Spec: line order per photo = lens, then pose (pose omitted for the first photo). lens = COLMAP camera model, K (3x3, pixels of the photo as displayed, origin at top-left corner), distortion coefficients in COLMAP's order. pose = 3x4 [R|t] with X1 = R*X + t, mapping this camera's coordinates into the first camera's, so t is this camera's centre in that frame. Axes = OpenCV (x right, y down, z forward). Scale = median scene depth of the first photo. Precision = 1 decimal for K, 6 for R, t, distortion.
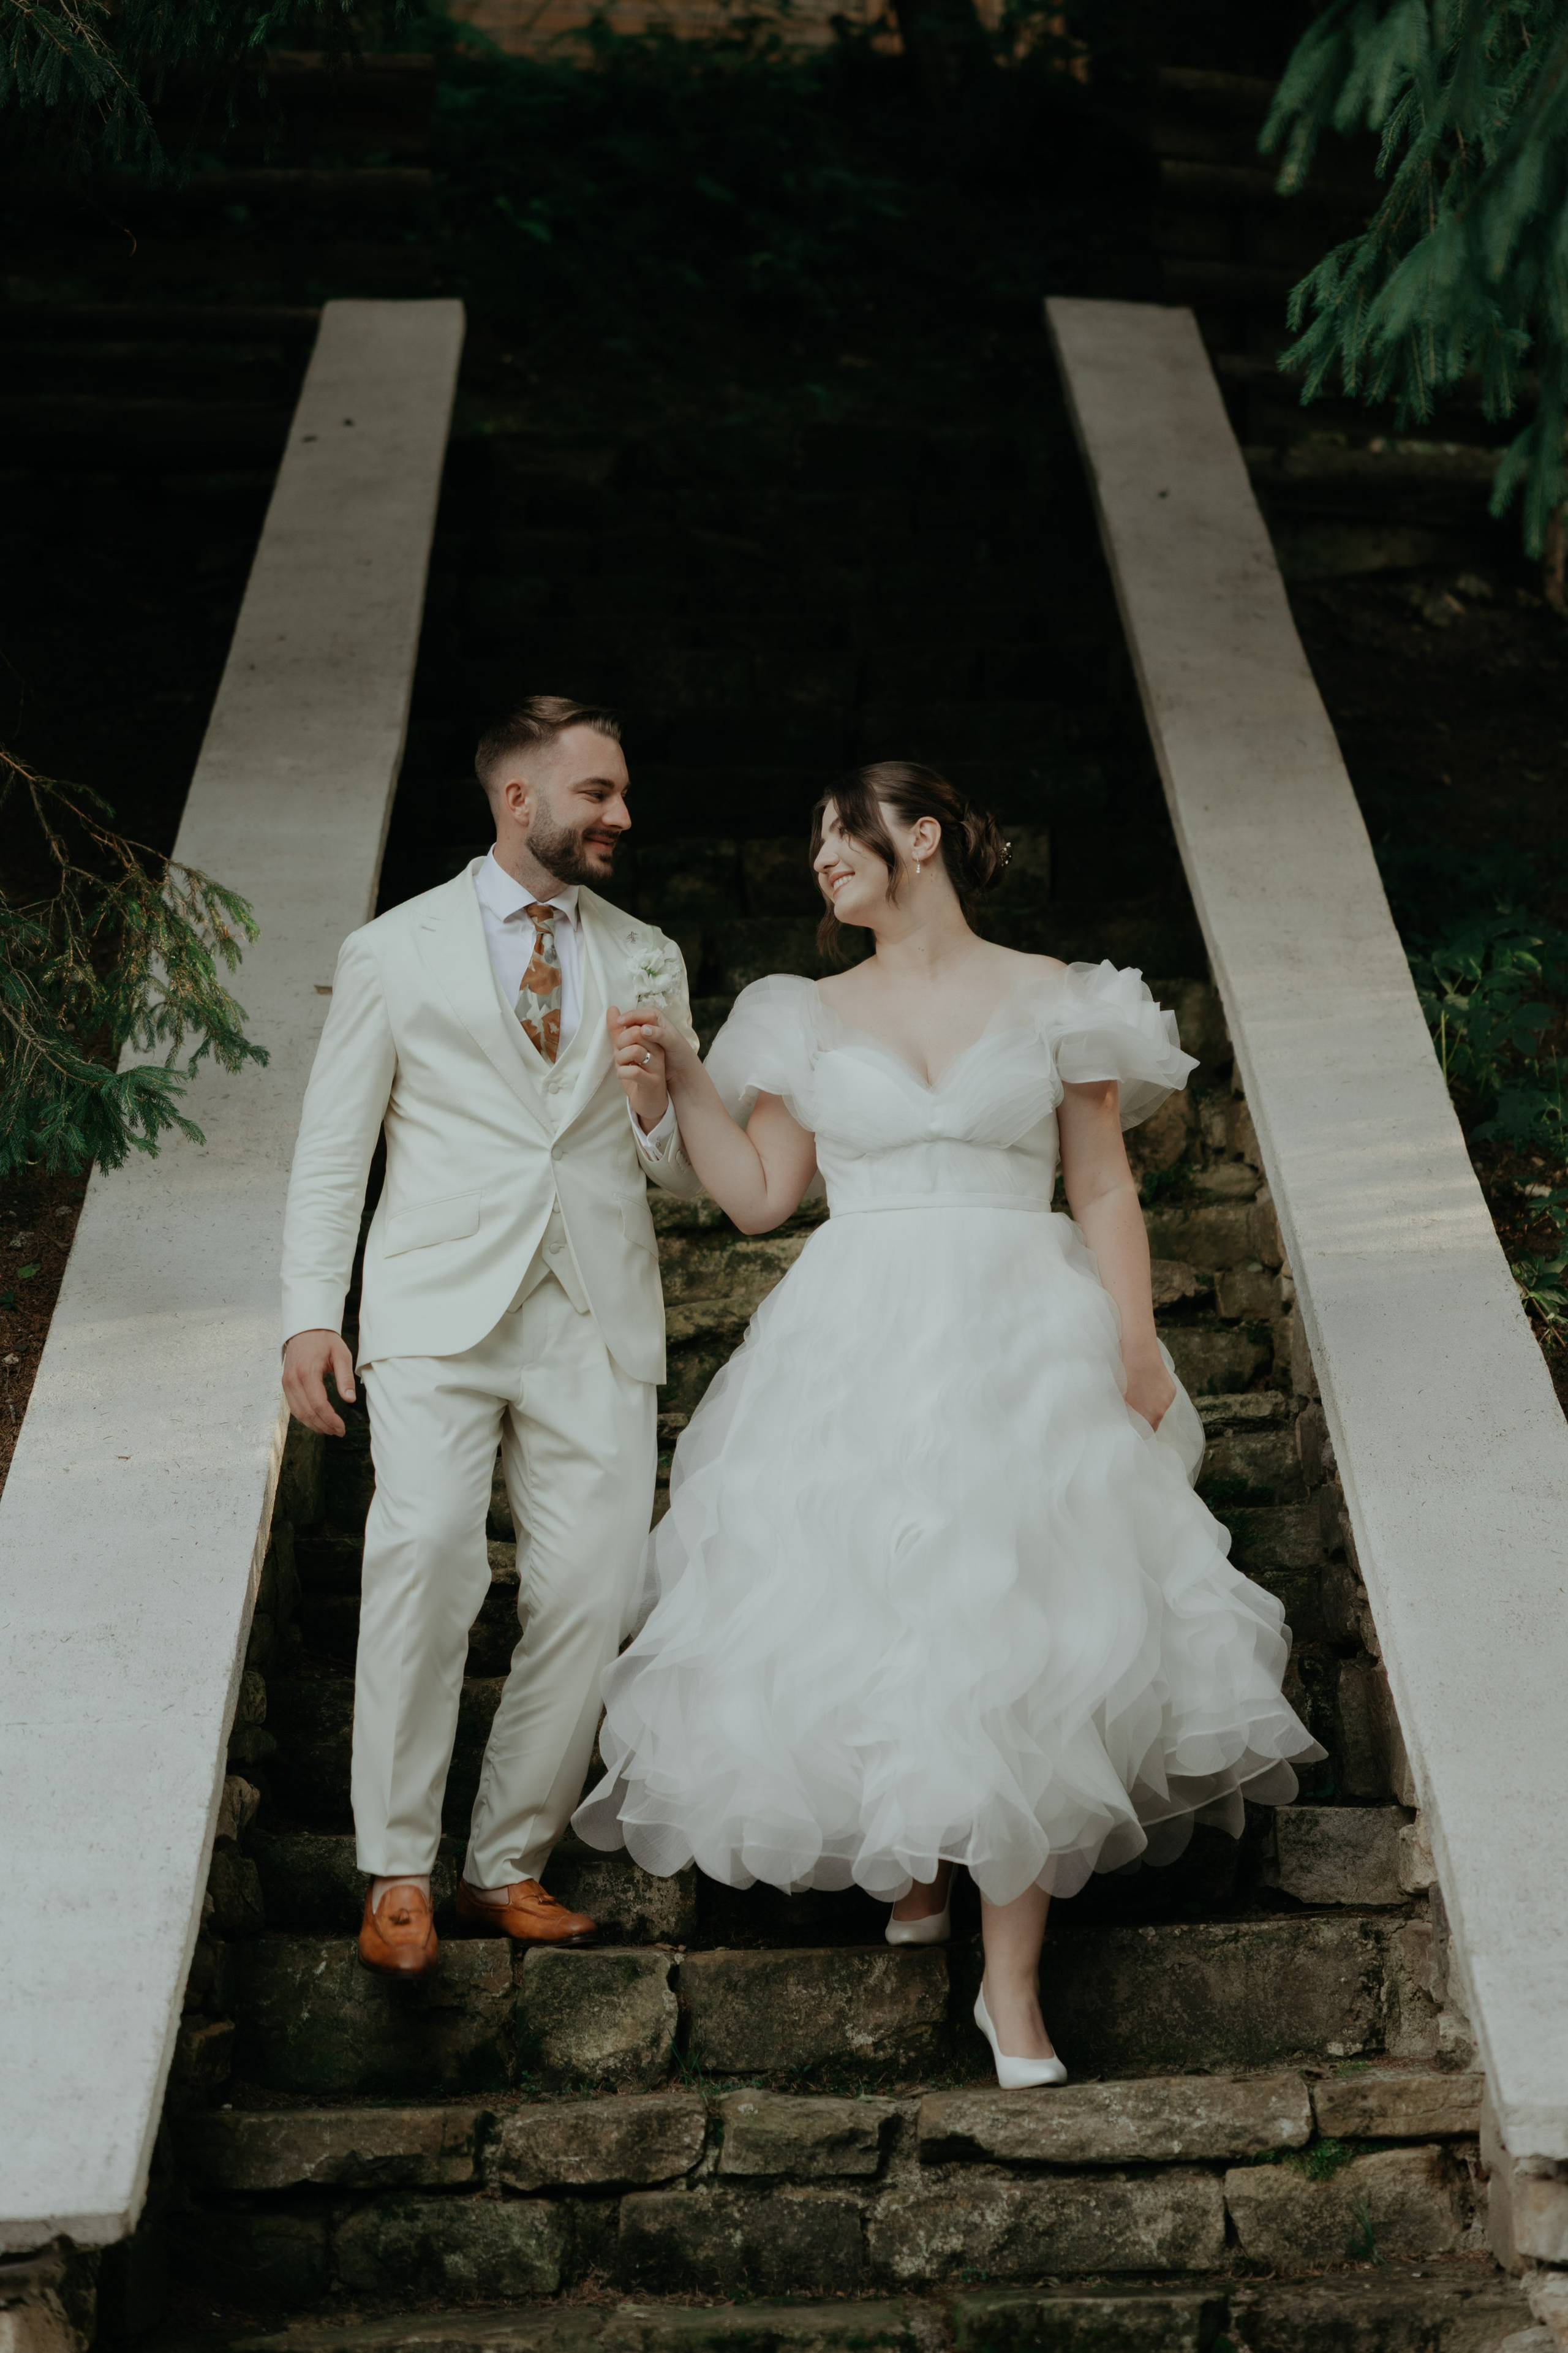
lens RADIAL K [[5255.0, 0, 874.1], [0, 5255.0, 1144.7], [0, 0, 1]] dist [0.015689, 0.093645]
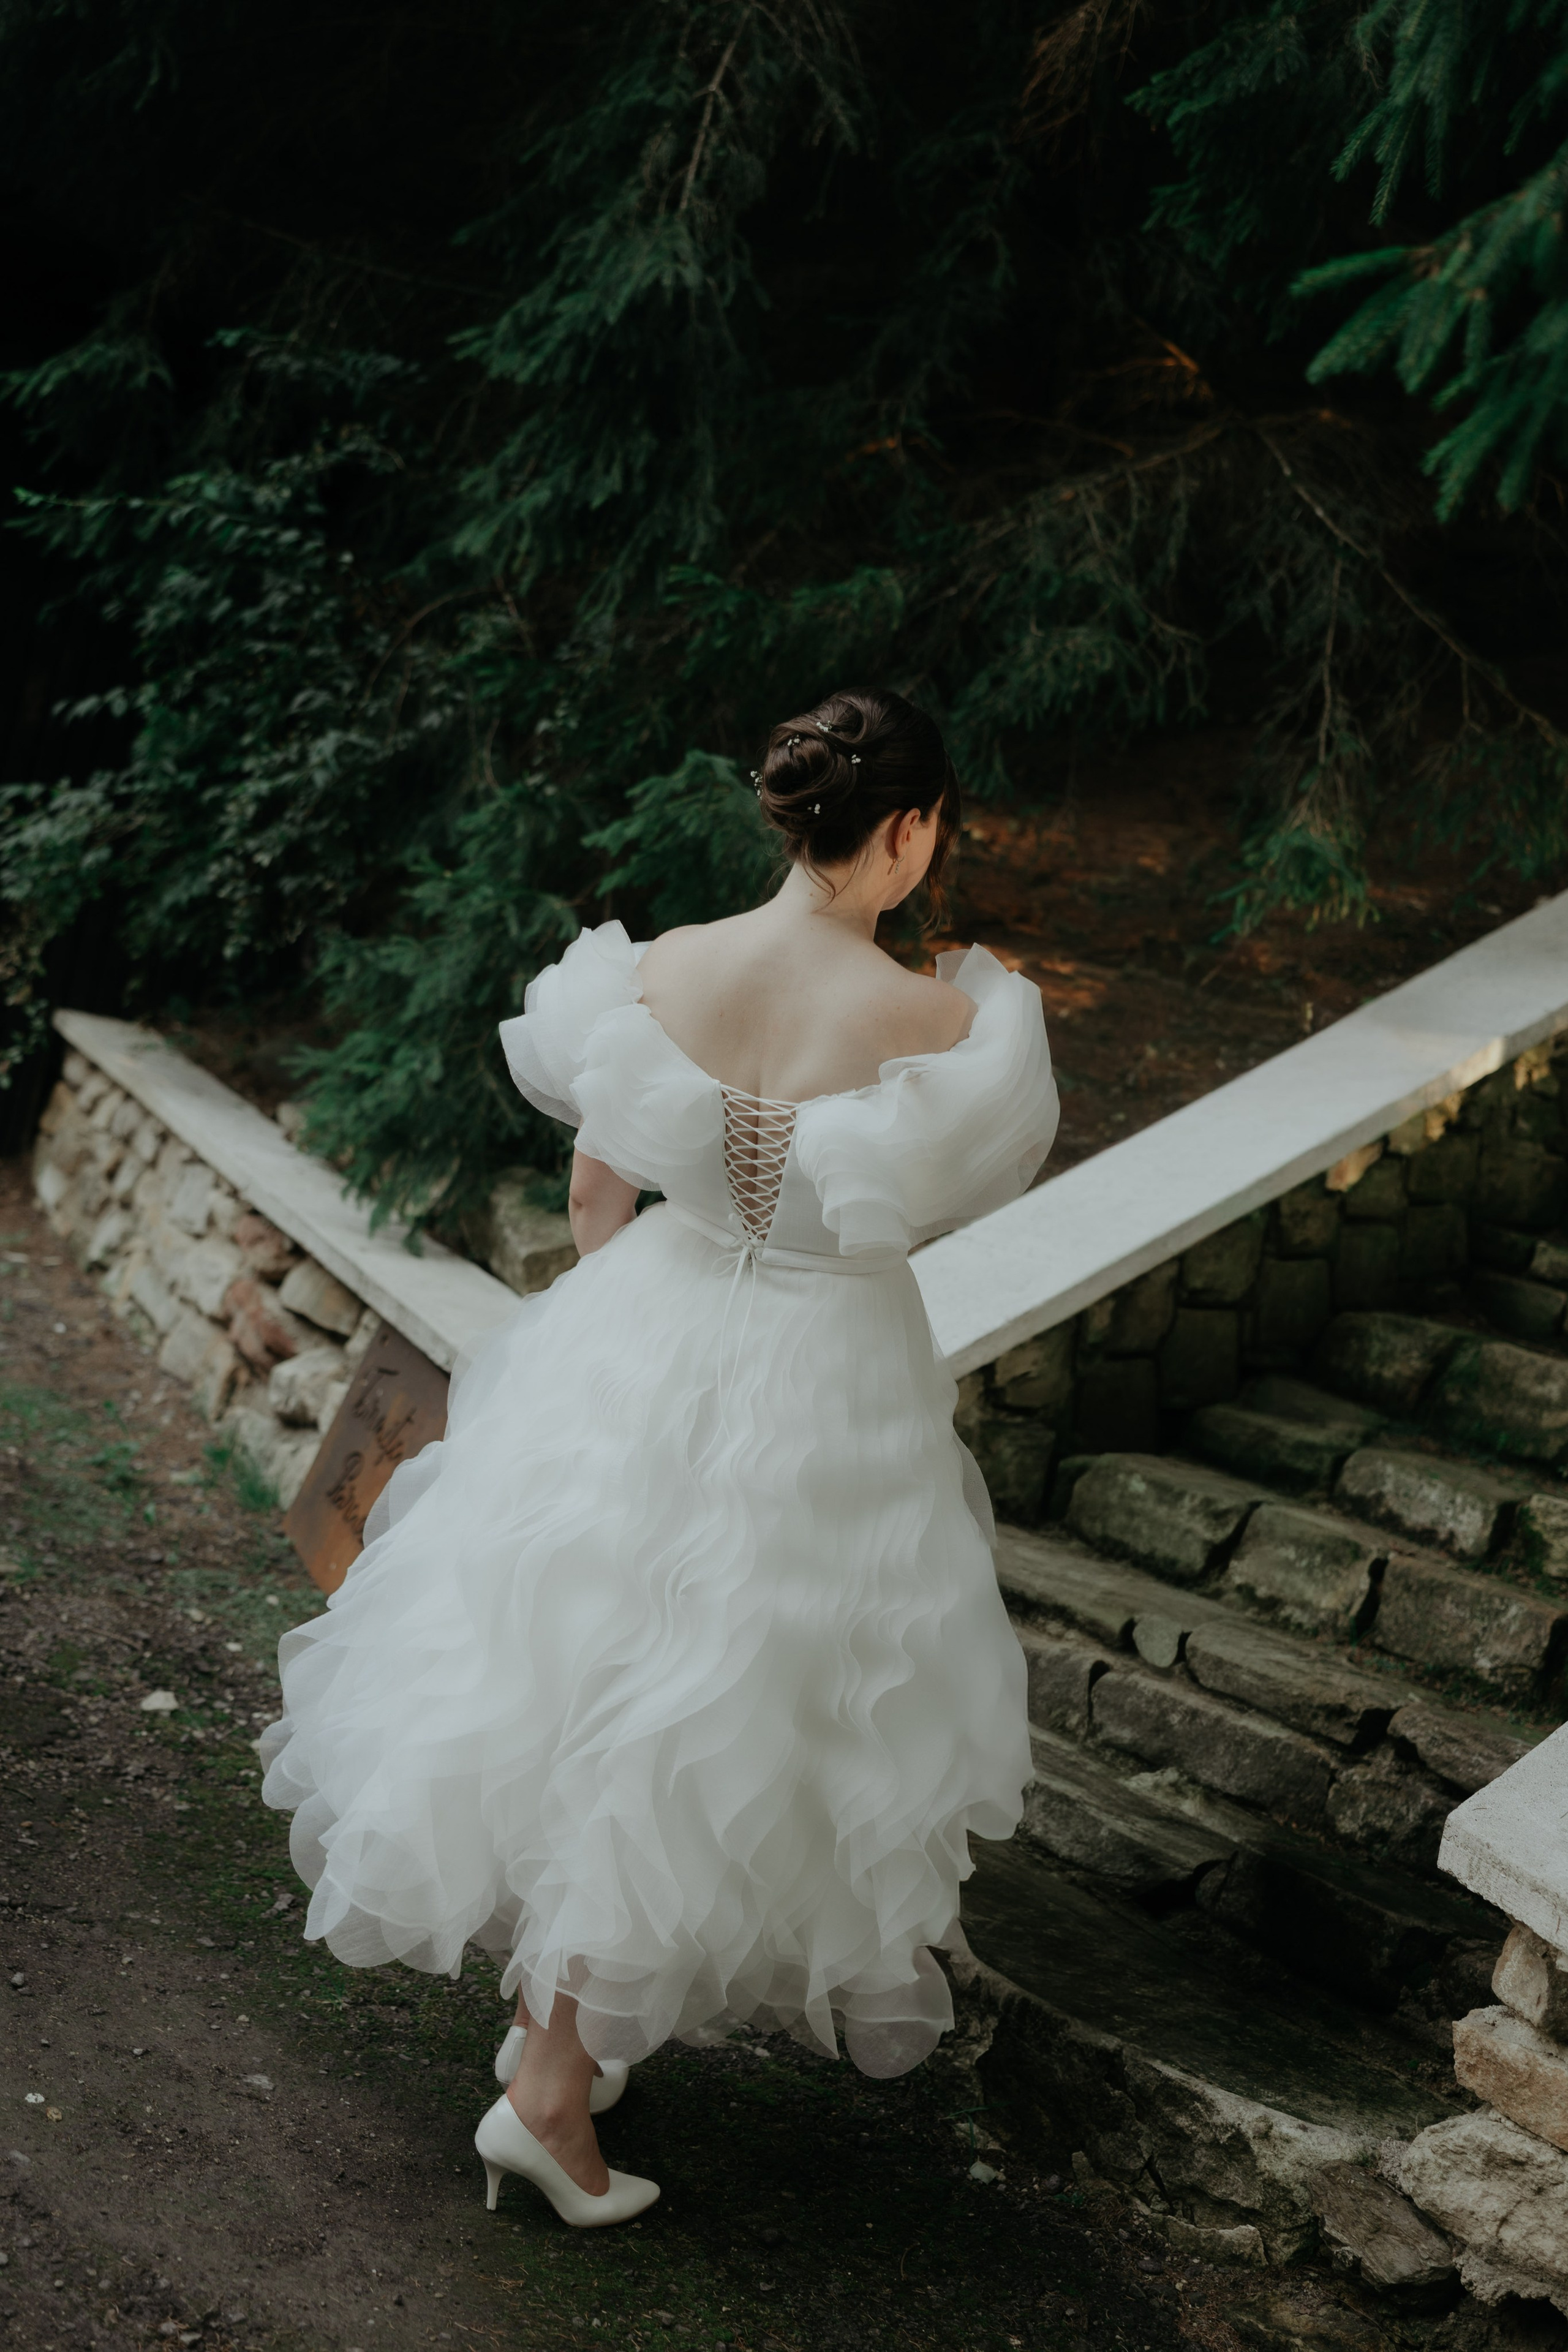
lens RADIAL K [[2817.0, 0, 719.5], [0, 2817.0, 1185.7], [0, 0, 1]] dist [0.001219, 0.009090]
pose [[0.623830, 0.206131, -0.753887, 0.320131], [-0.177814, 0.976730, 0.119923, 0.013186], [0.761064, 0.059240, 0.645967, 0.388297]]
